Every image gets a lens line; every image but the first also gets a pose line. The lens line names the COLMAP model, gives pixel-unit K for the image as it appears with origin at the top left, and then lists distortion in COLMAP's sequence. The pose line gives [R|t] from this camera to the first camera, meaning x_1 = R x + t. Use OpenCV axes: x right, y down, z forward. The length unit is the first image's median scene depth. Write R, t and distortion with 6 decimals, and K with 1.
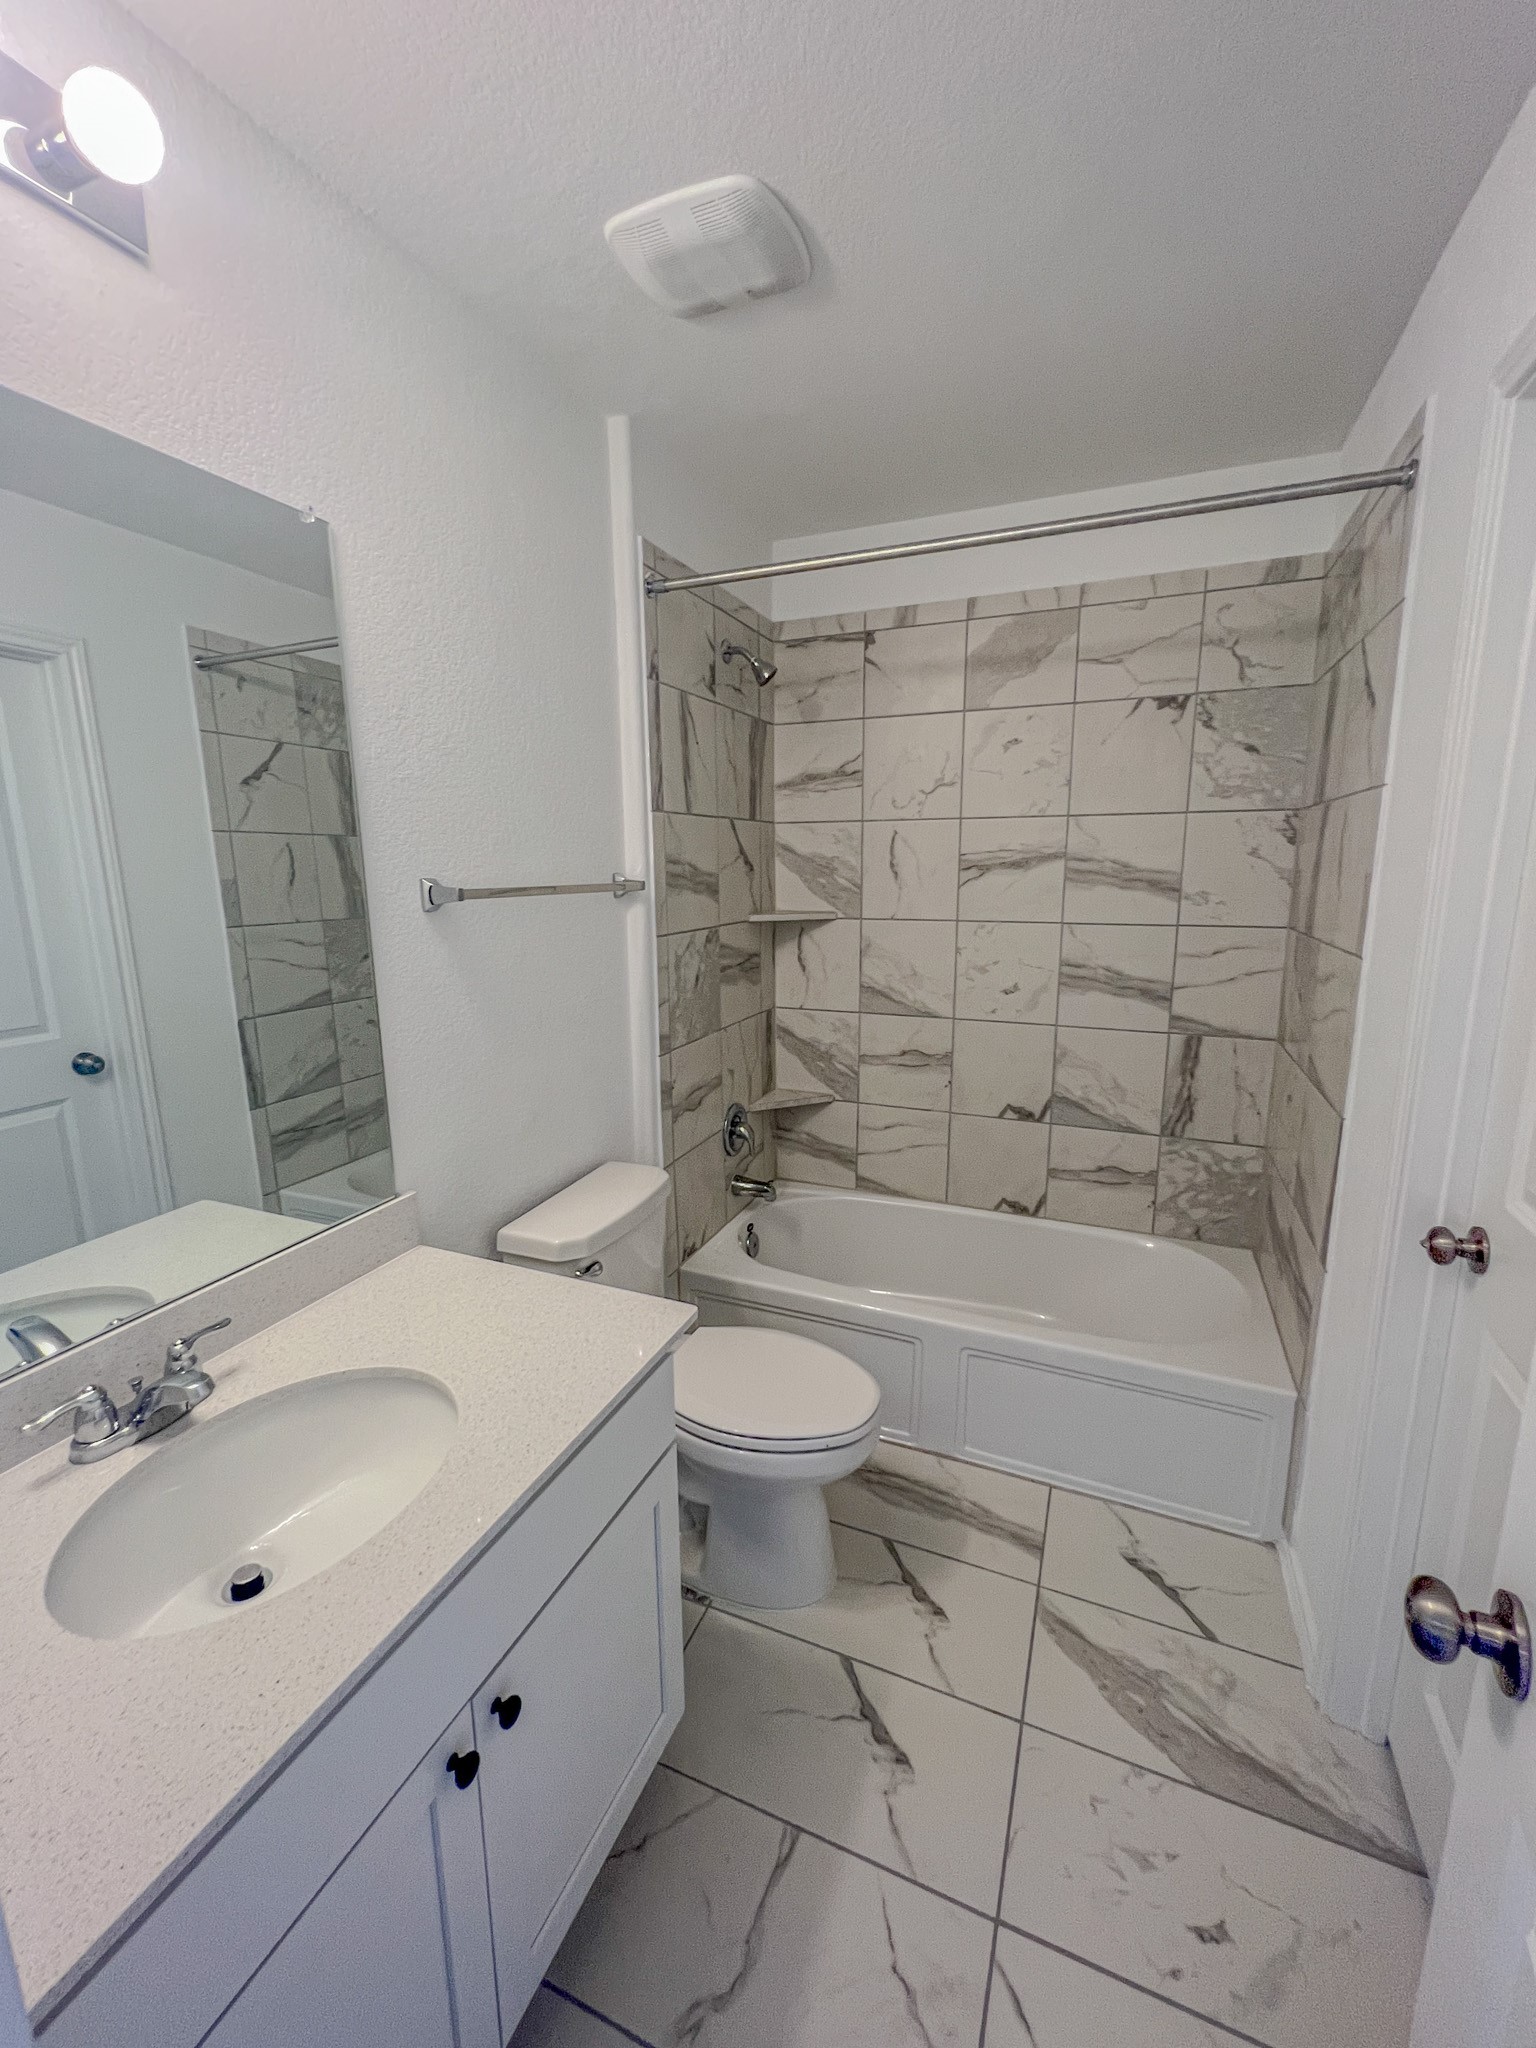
lens RADIAL K [[824.9, 0, 777.0], [0, 824.9, 1024.1], [0, 0, 1]] dist [0.006932, -0.001169]
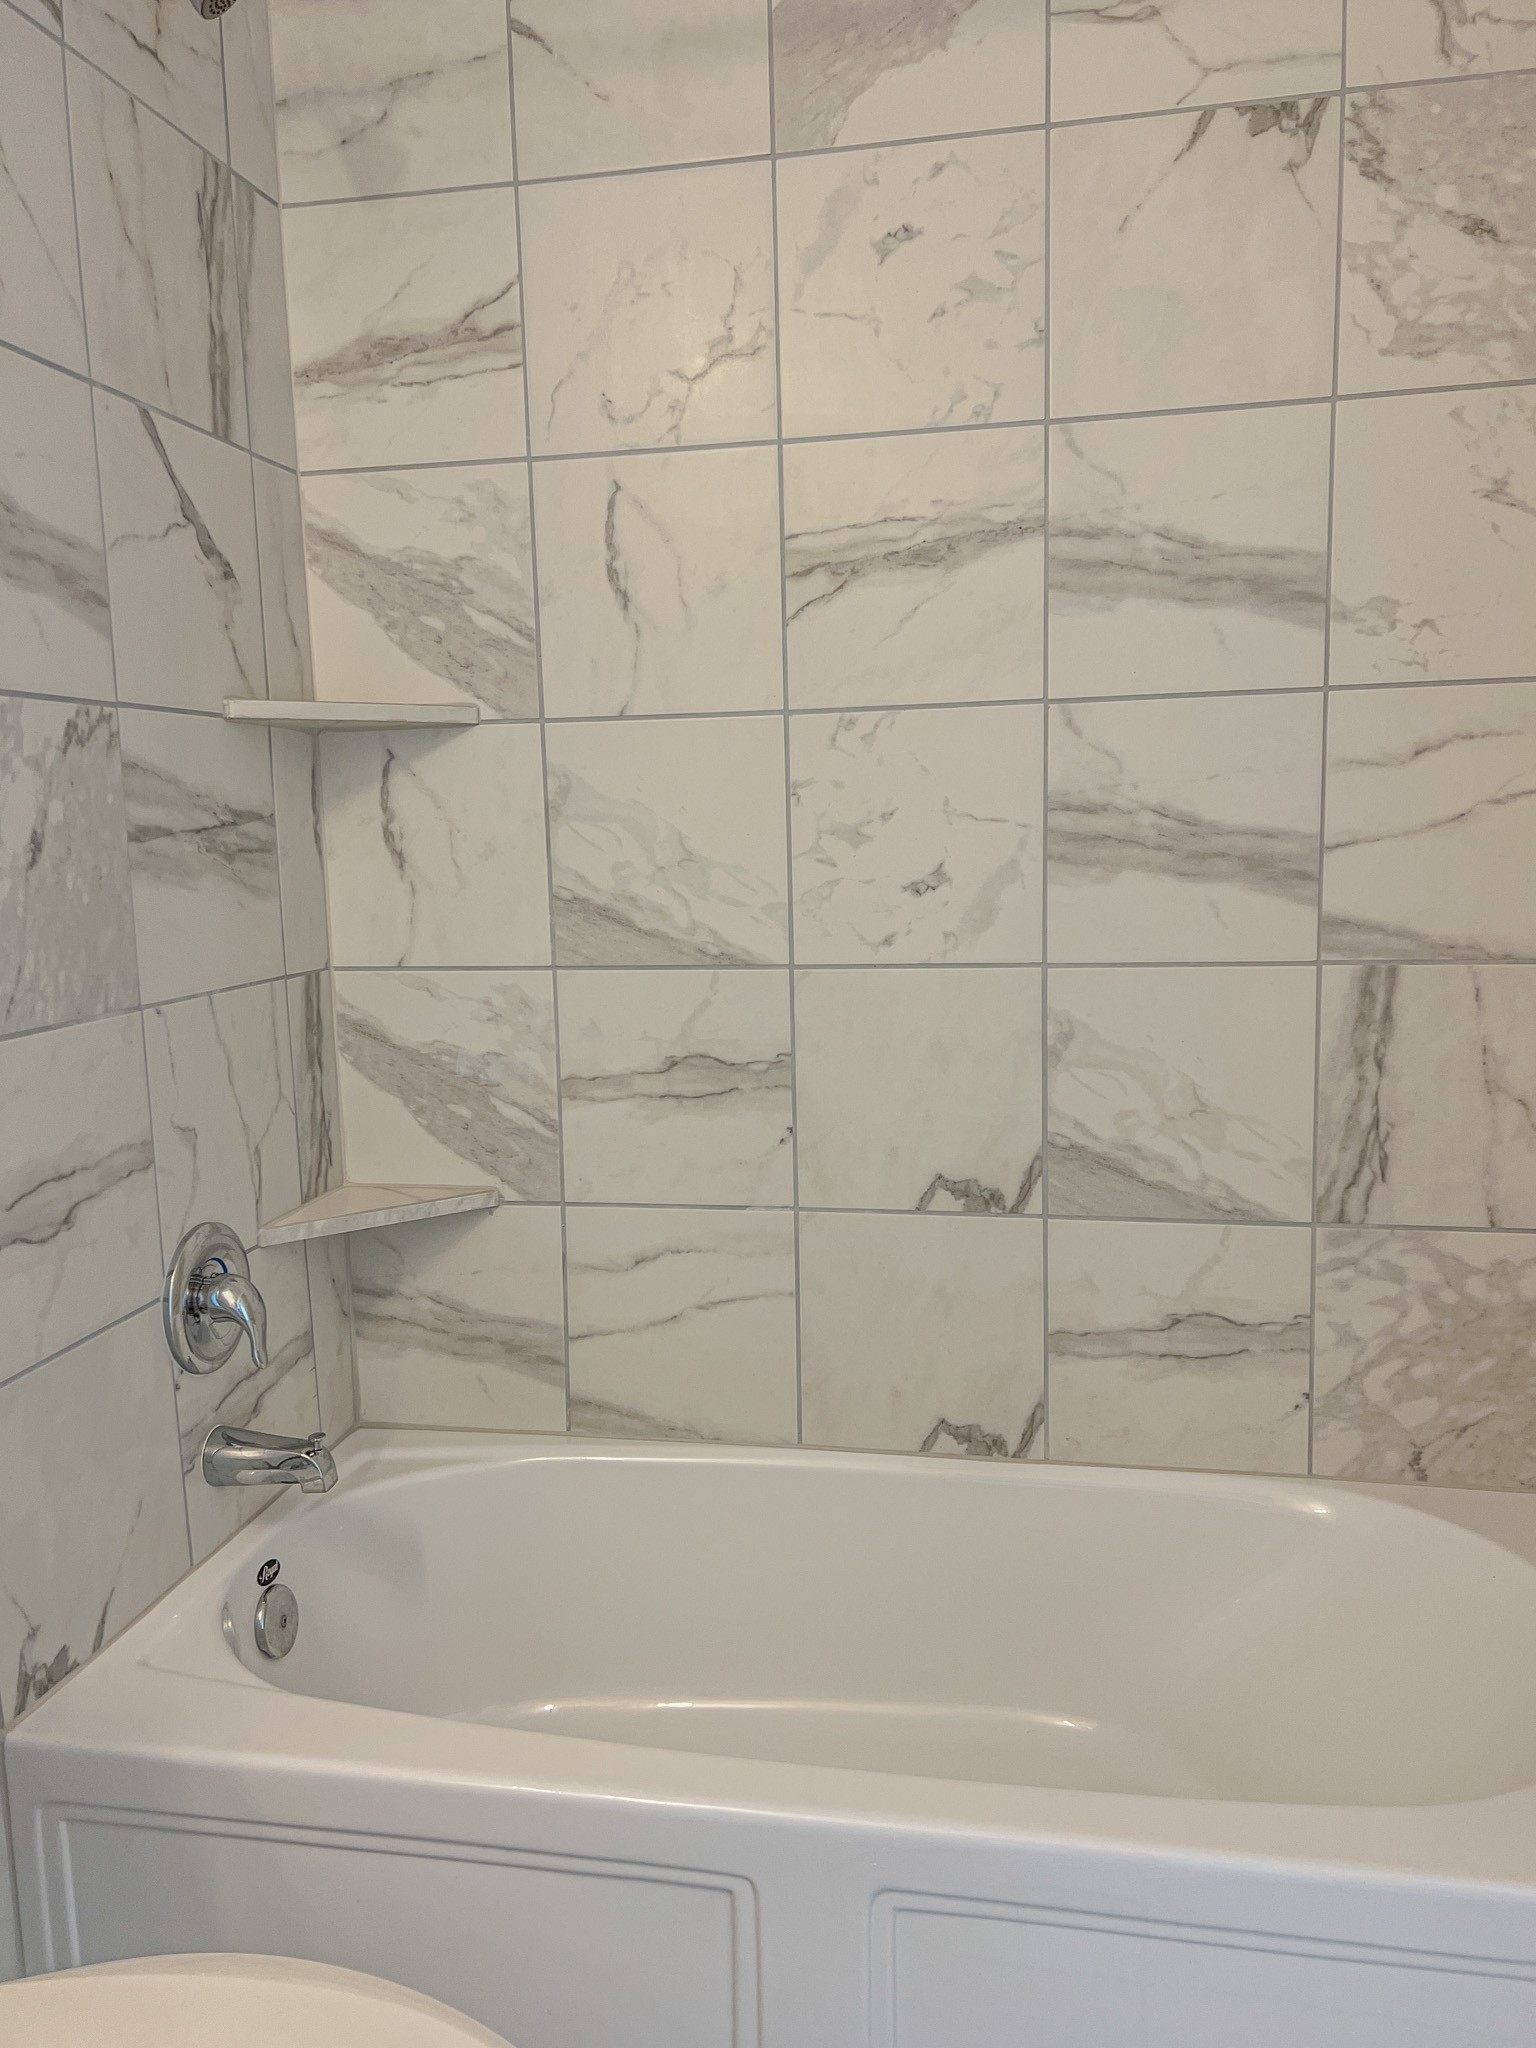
lens RADIAL K [[1540.0, 0, 767.4], [0, 1540.0, 1019.1], [0, 0, 1]] dist [0.049282, -0.025218]
pose [[0.979274, -0.043928, 0.197720, 0.060448], [0.056029, 0.996856, -0.056028, 0.061955], [-0.194637, 0.065945, 0.978656, 0.303698]]
